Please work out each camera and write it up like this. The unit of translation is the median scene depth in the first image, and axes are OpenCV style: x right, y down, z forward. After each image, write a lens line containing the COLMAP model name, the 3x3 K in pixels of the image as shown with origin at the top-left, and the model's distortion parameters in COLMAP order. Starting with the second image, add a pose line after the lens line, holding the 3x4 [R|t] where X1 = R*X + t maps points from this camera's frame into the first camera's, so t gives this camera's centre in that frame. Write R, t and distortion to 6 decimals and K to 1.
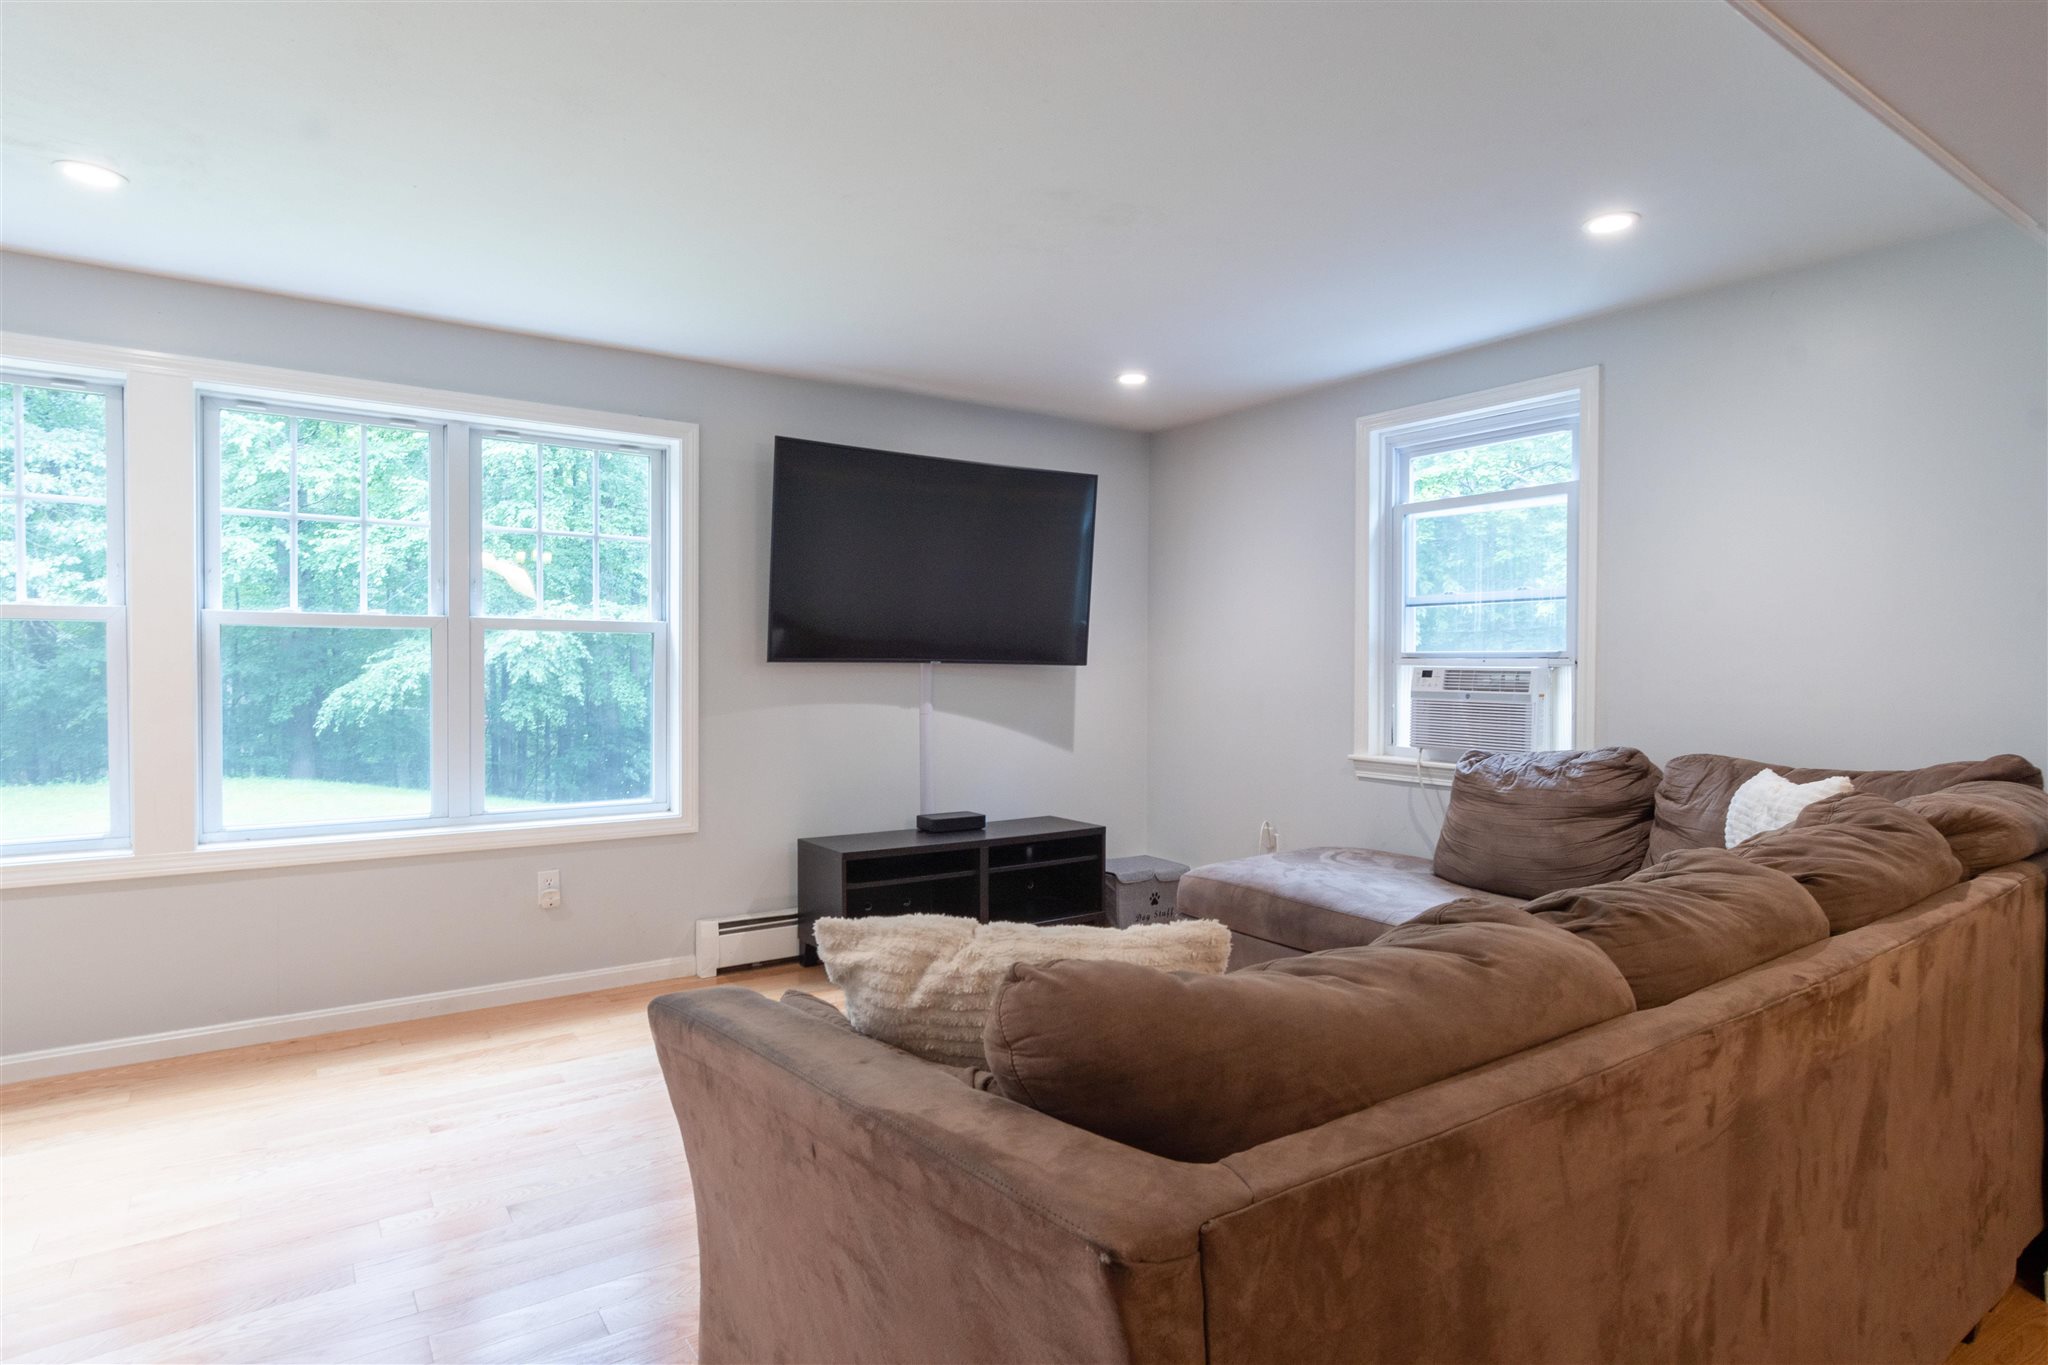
lens RADIAL K [[1064.6, 0, 993.2], [0, 1064.6, 679.5], [0, 0, 1]] dist [0.001548, -0.002778]
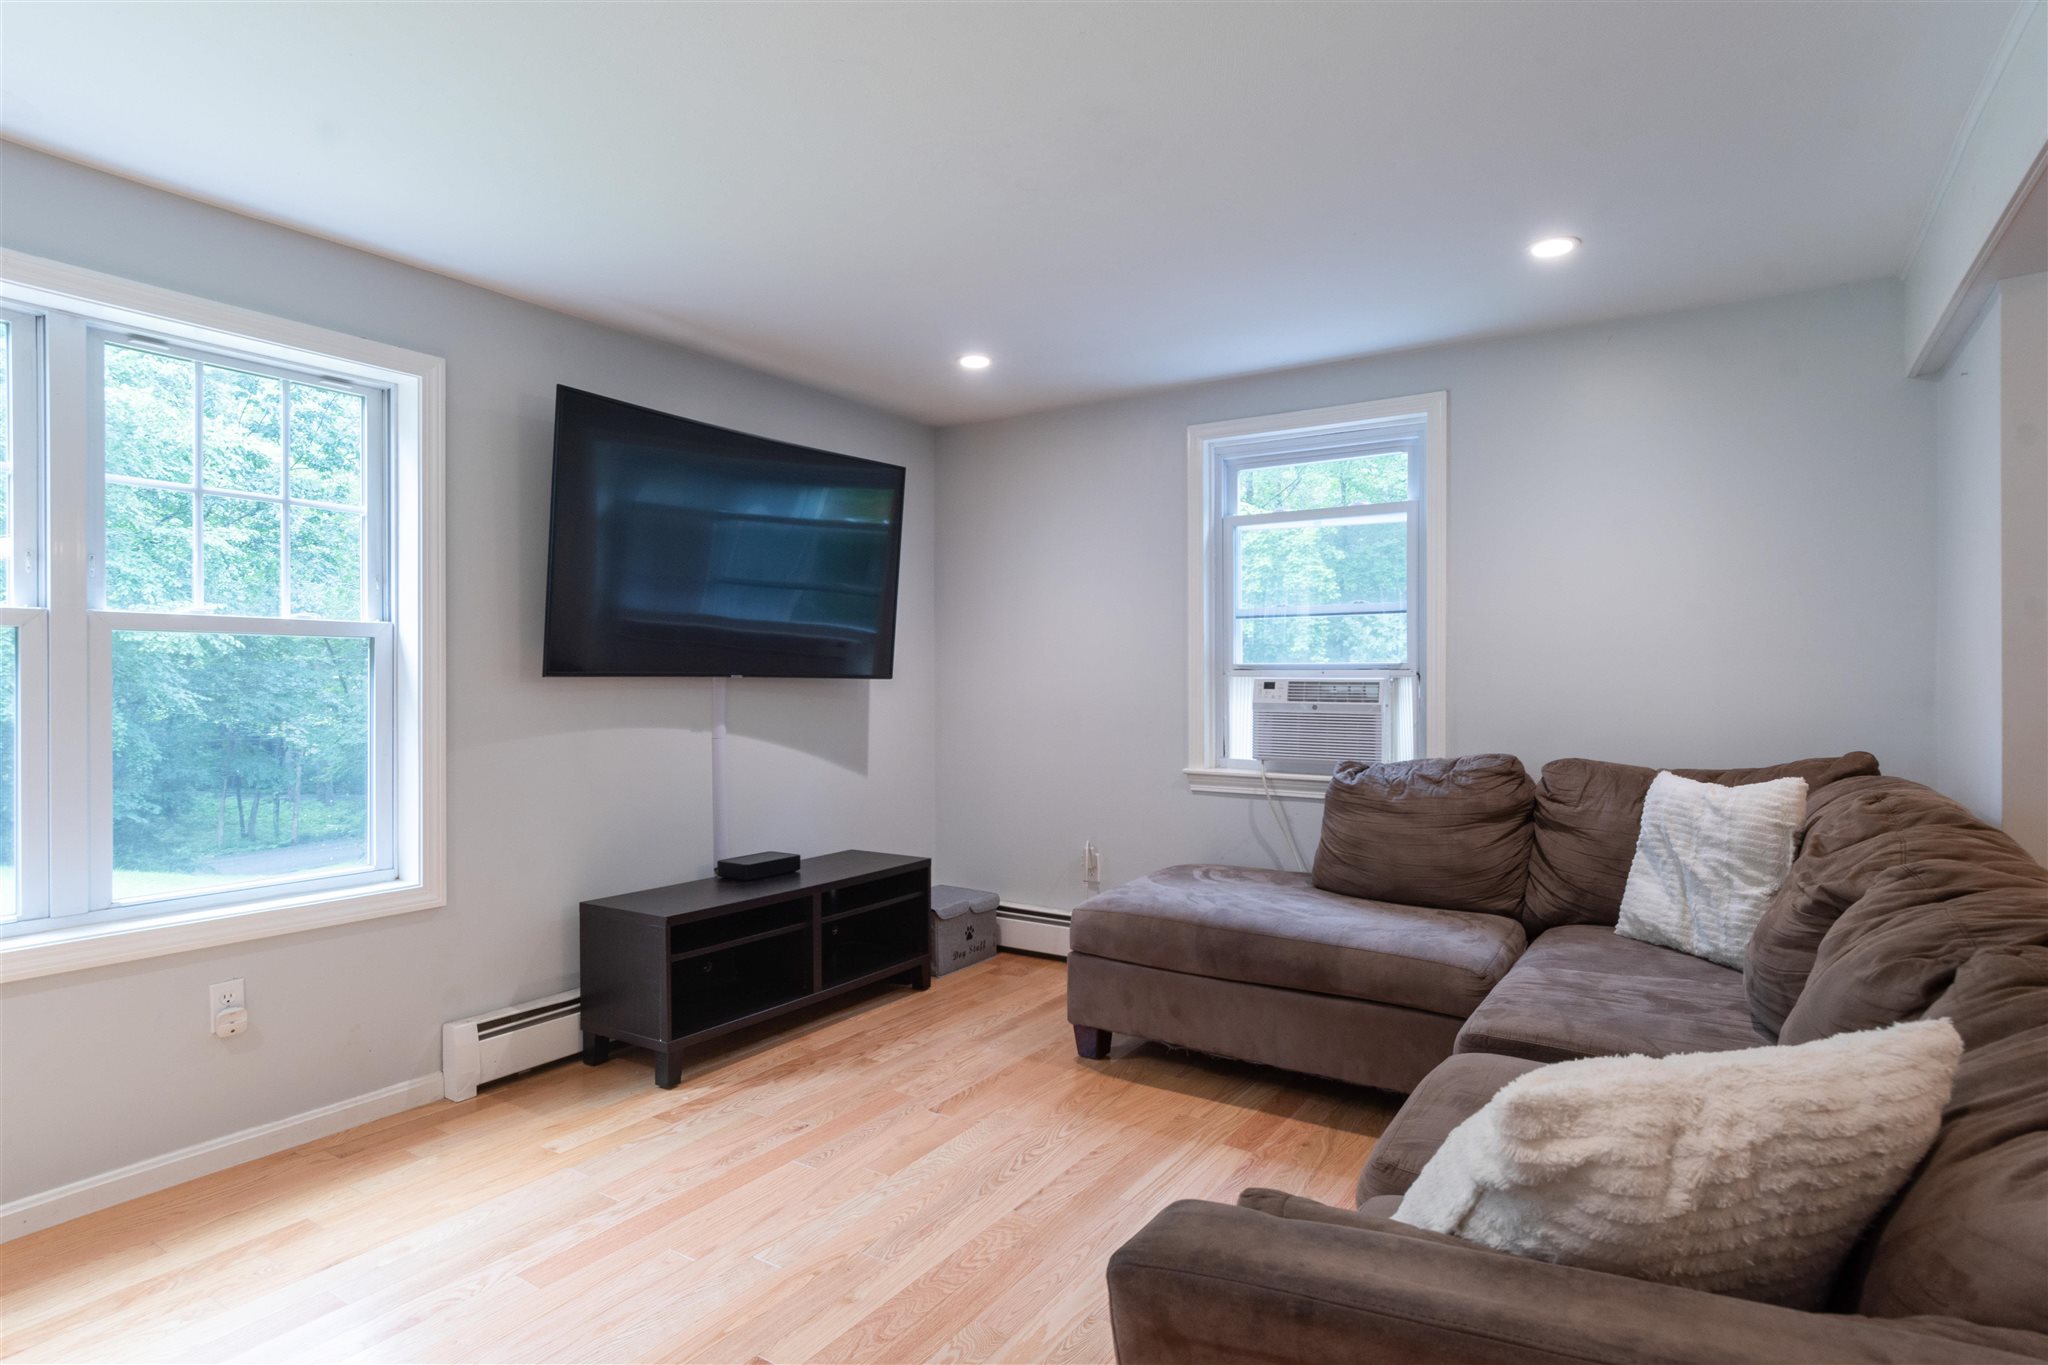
lens RADIAL K [[1064.6, 0, 994.1], [0, 1064.6, 681.2], [0, 0, 1]] dist [0.001548, -0.002778]
pose [[0.926290, -0.006270, 0.376759, -0.208348], [0.010312, 0.999909, -0.008714, -0.003149], [-0.376670, 0.011957, 0.926270, 0.168954]]
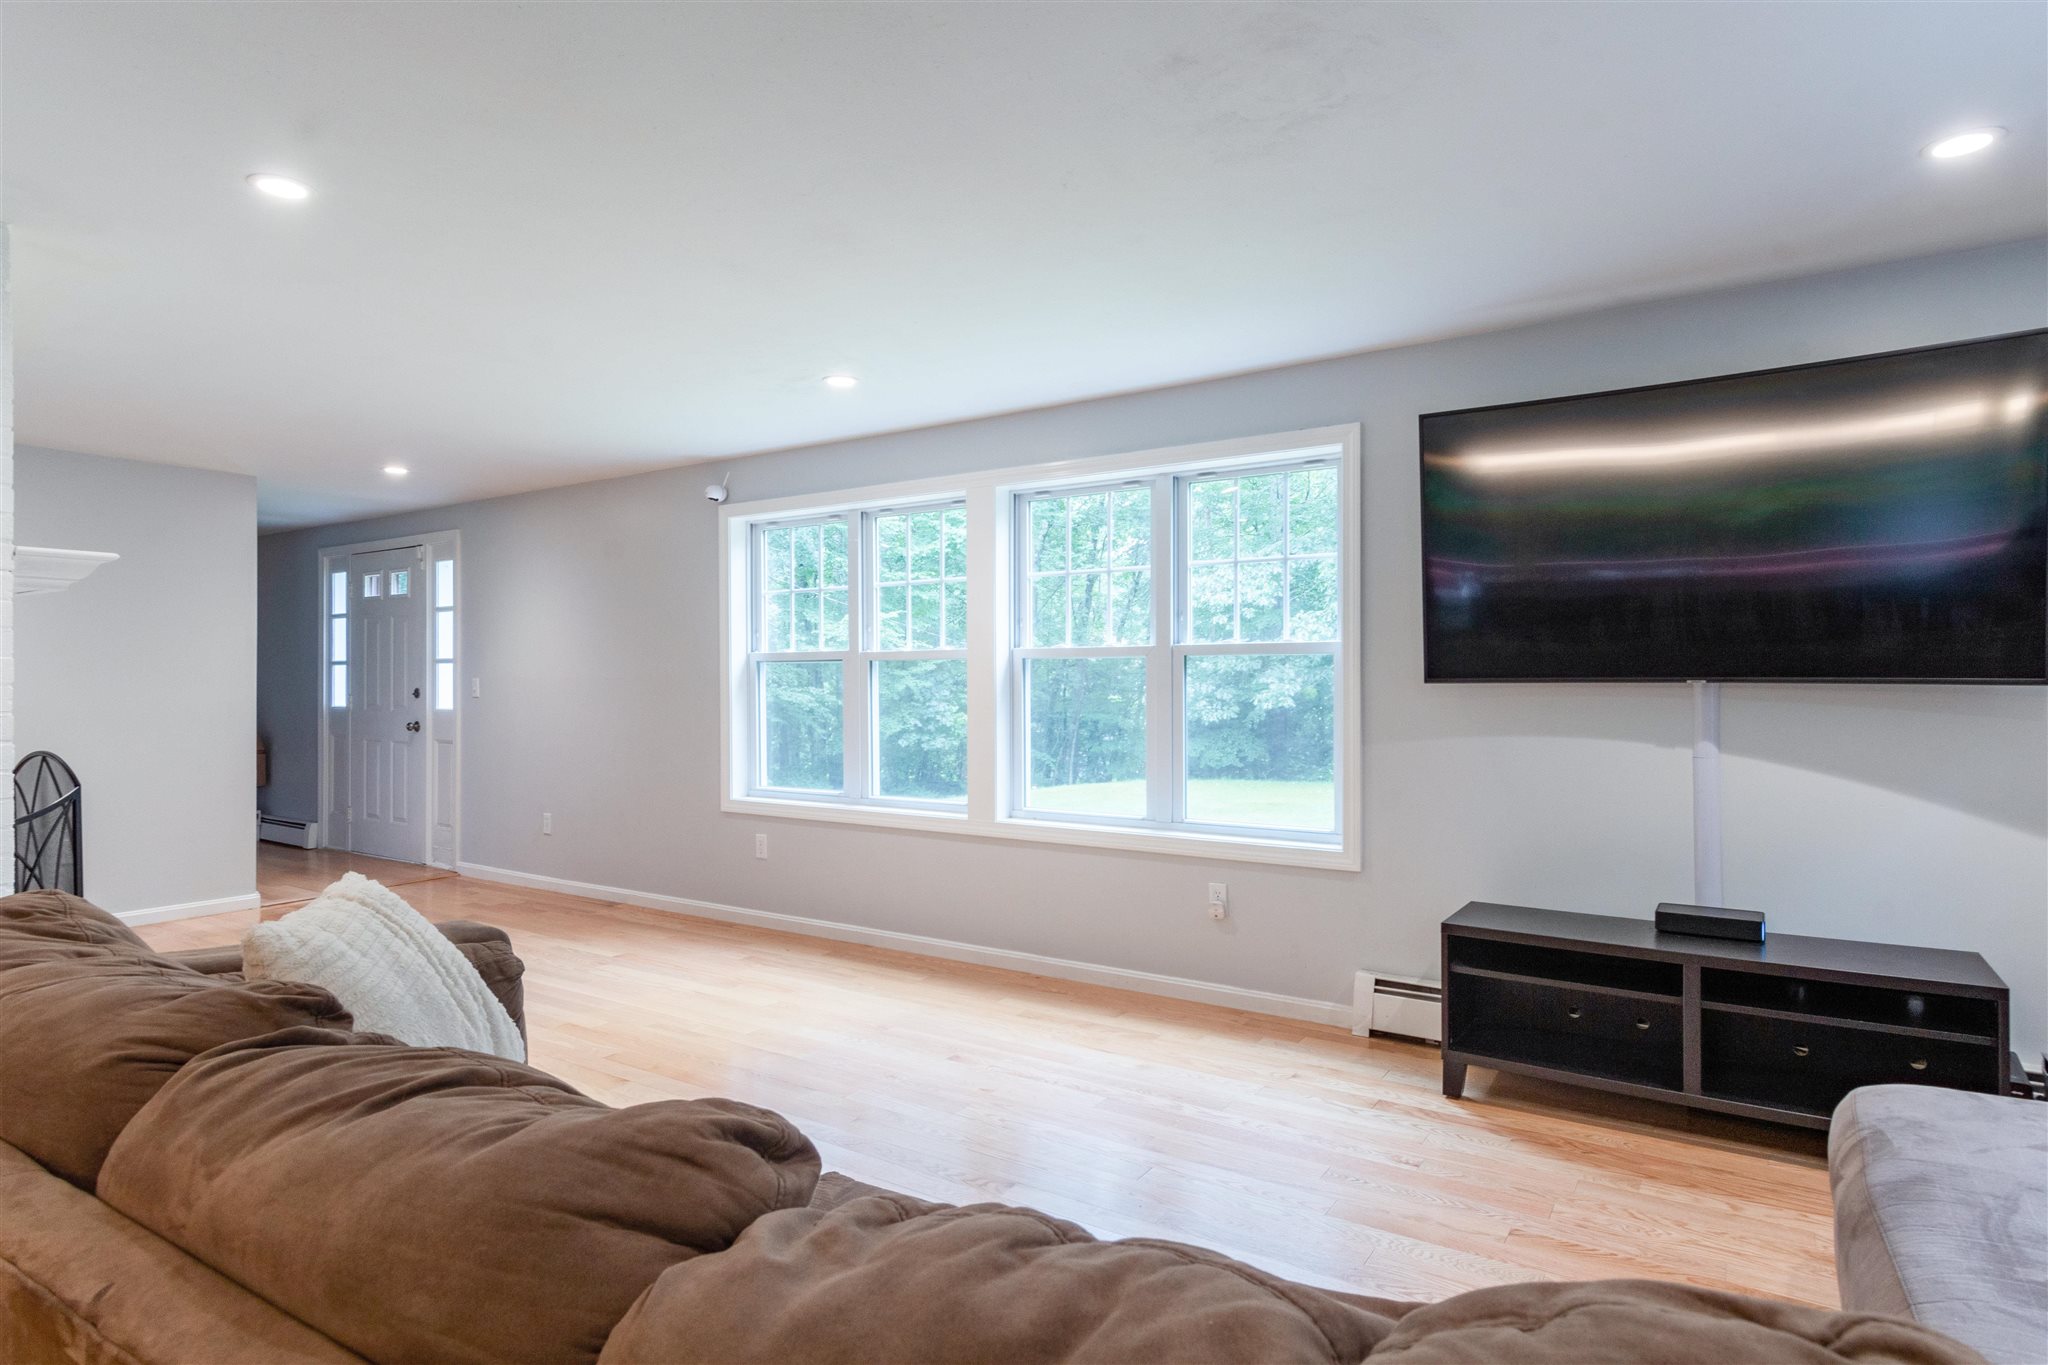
lens RADIAL K [[1064.6, 0, 1019.8], [0, 1064.6, 683.8], [0, 0, 1]] dist [0.001548, -0.002778]
pose [[0.400217, -0.007320, -0.916391, 0.450184], [-0.009502, 0.999881, -0.012137, -0.002595], [0.916371, 0.013565, 0.400100, 0.384621]]
